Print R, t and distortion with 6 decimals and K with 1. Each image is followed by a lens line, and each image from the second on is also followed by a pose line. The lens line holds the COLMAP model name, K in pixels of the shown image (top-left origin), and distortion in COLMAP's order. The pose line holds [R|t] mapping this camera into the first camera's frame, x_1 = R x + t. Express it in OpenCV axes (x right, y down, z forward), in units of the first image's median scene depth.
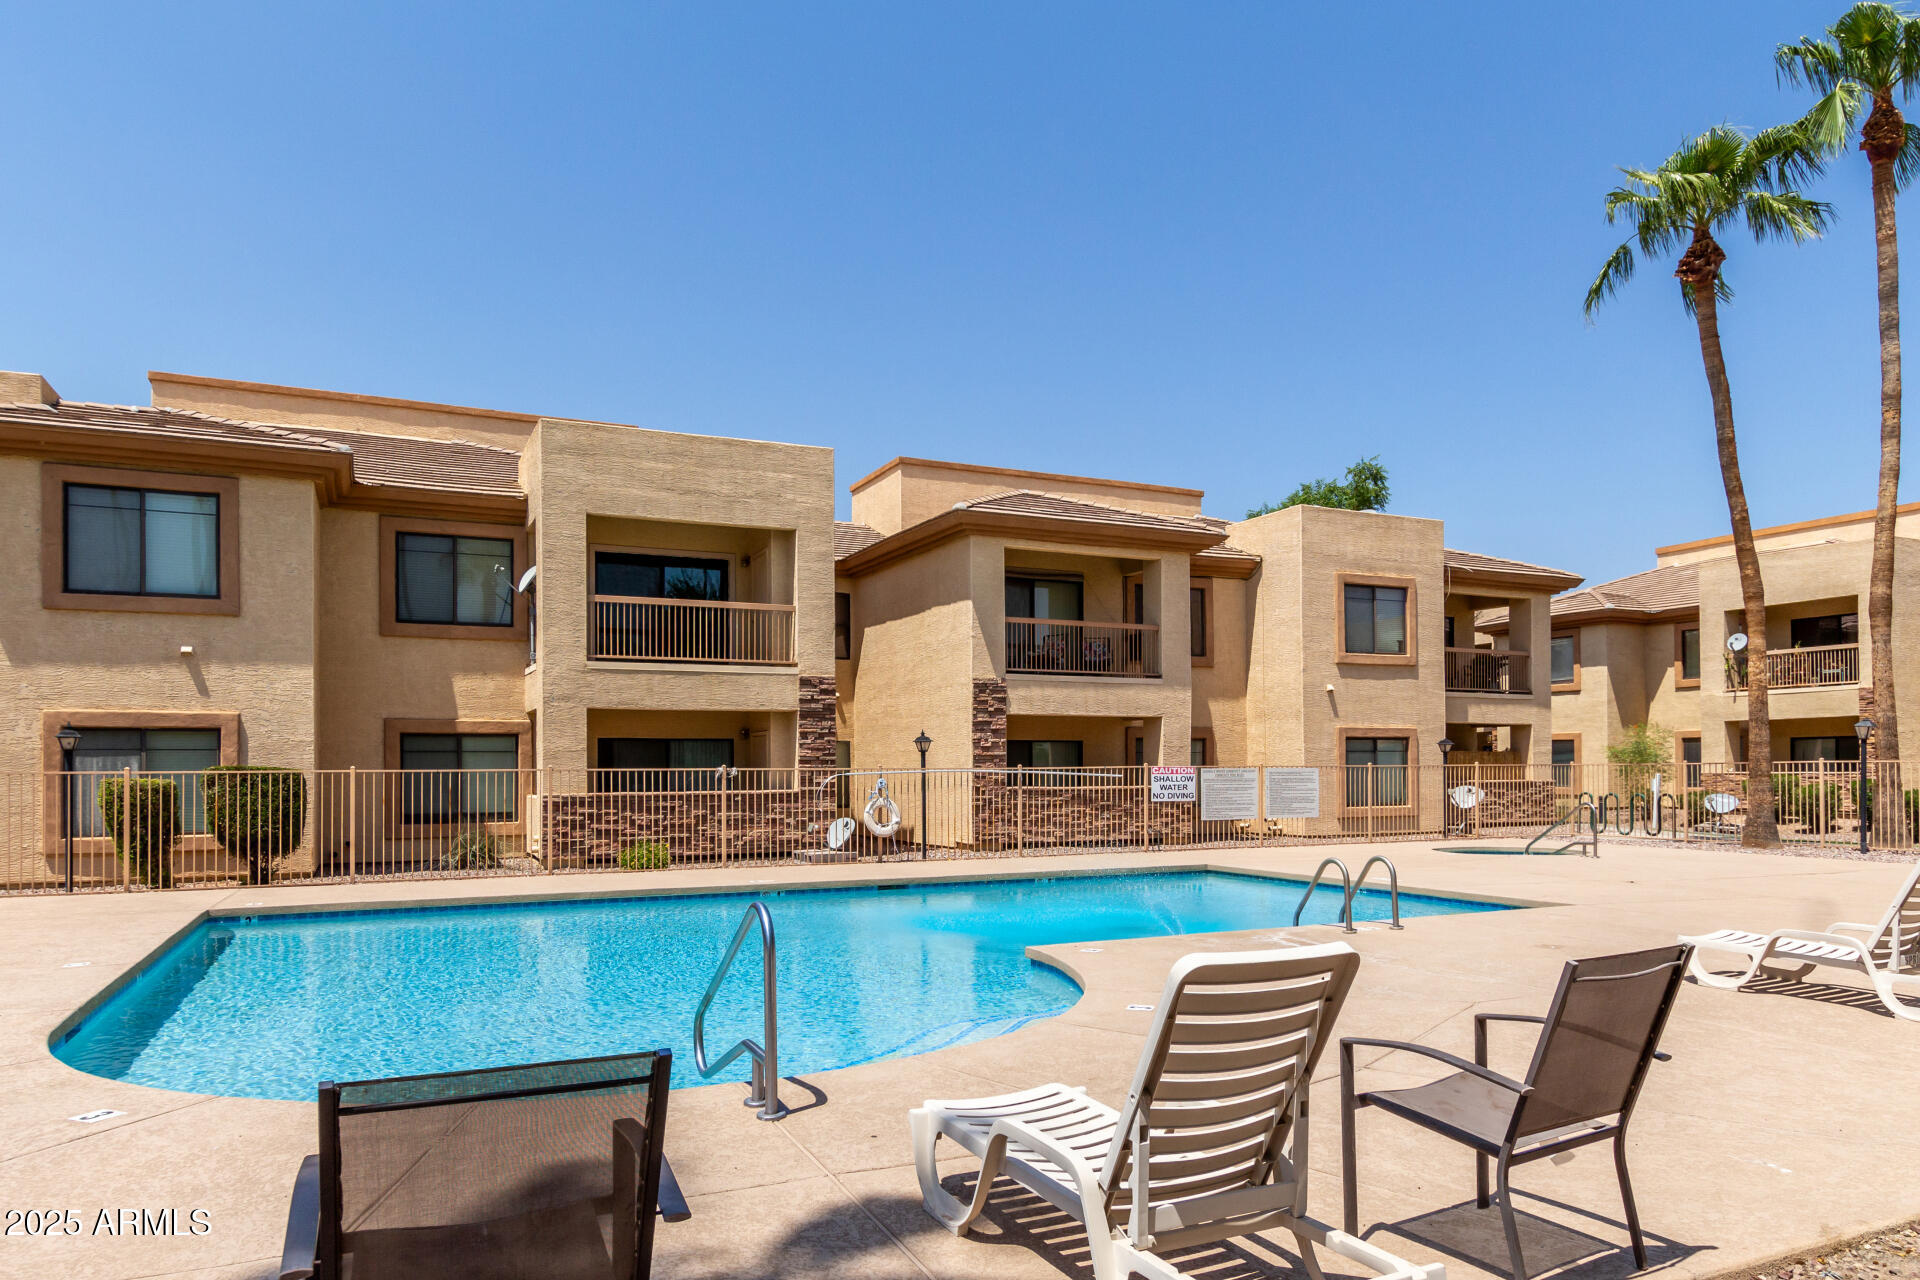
lens RADIAL K [[1253.7, 0, 974.8], [0, 1253.7, 649.8], [0, 0, 1]] dist [0.003862, -0.000570]
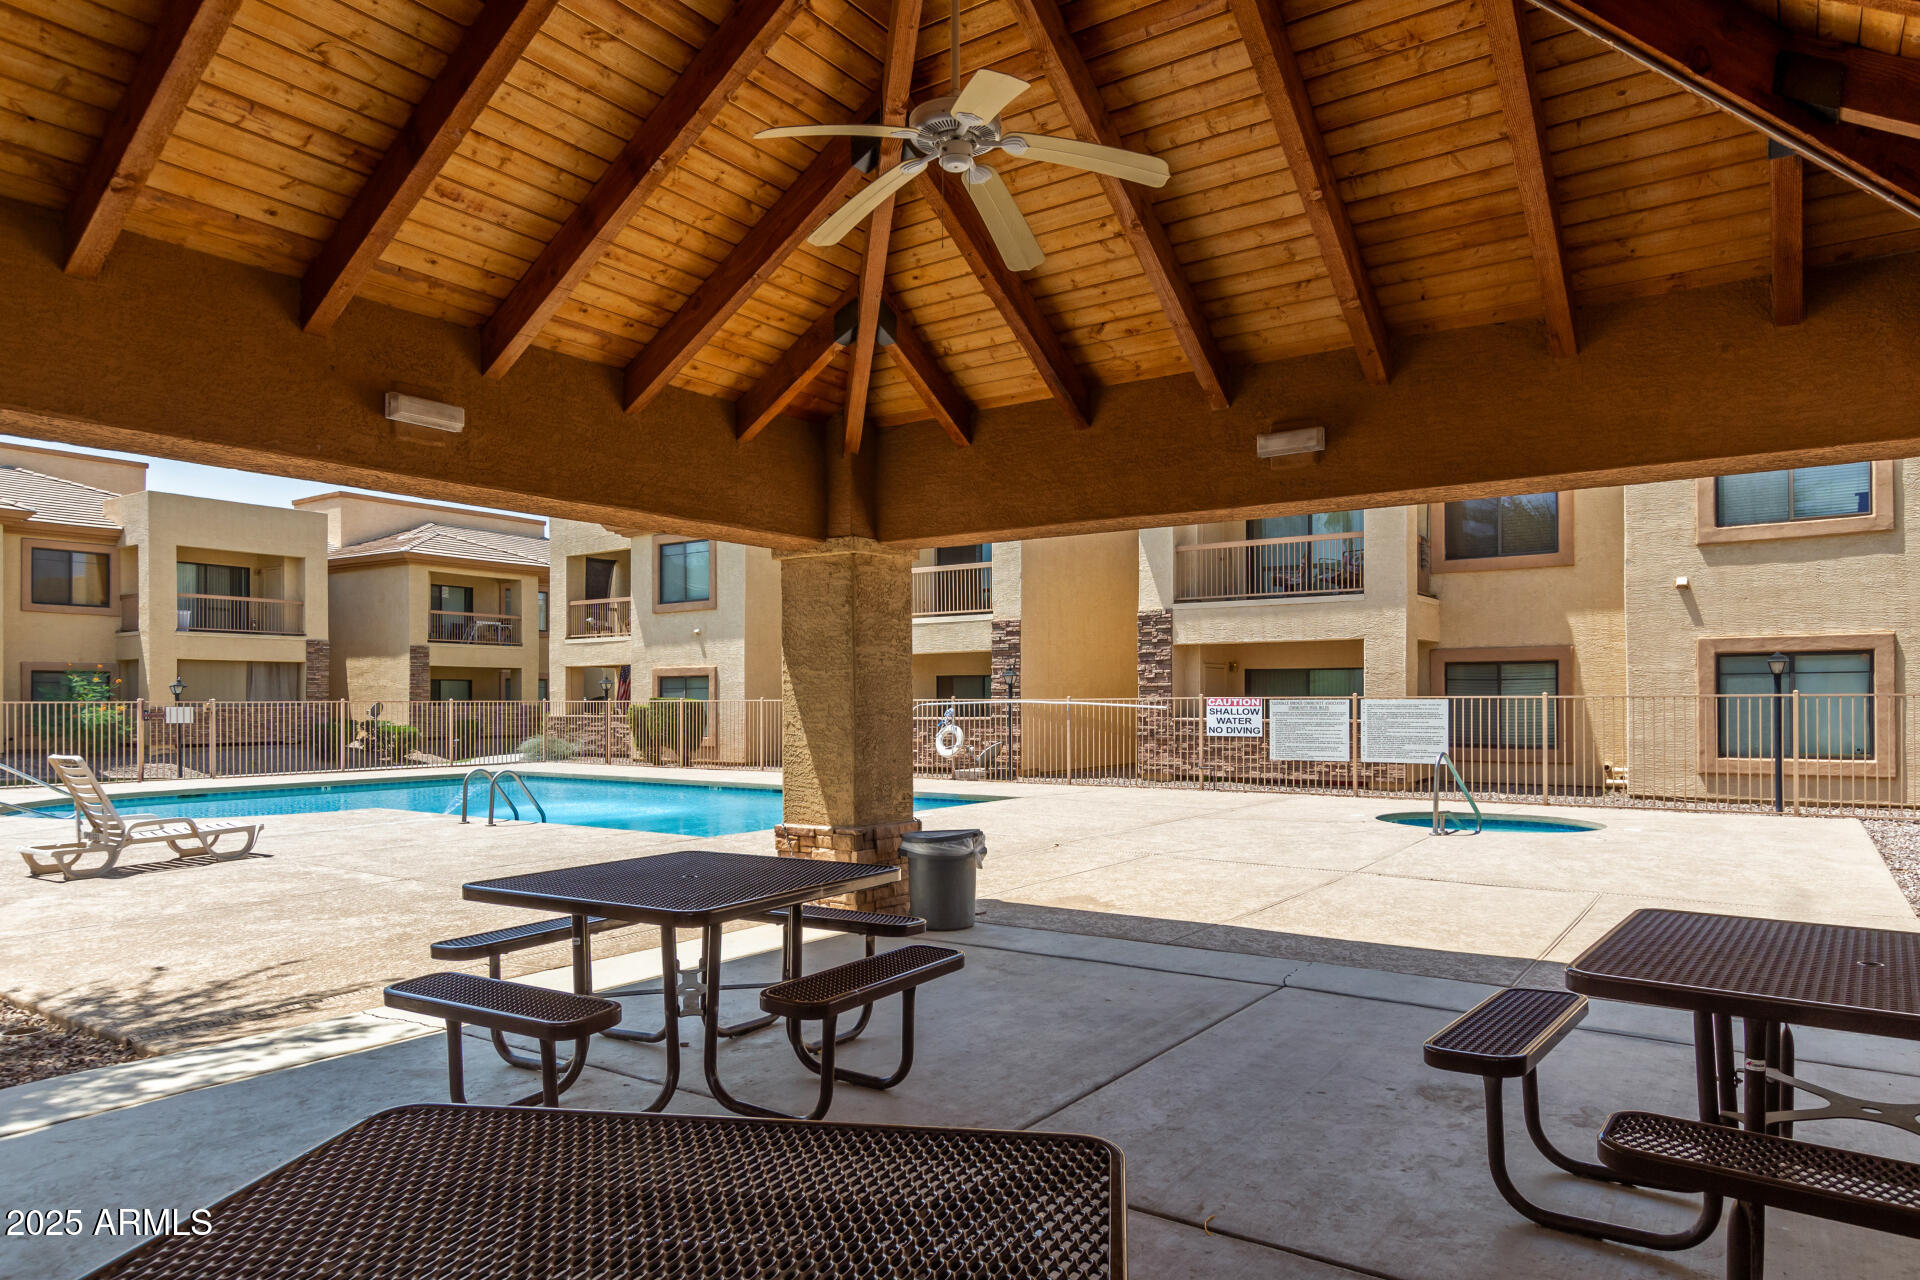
lens RADIAL K [[1253.7, 0, 975.1], [0, 1253.7, 632.4], [0, 0, 1]] dist [0.003862, -0.000570]
pose [[0.470283, -0.044486, -0.881393, 0.816749], [0.085443, 0.996332, -0.004698, 0.032558], [0.878370, -0.073099, 0.472359, 0.391767]]
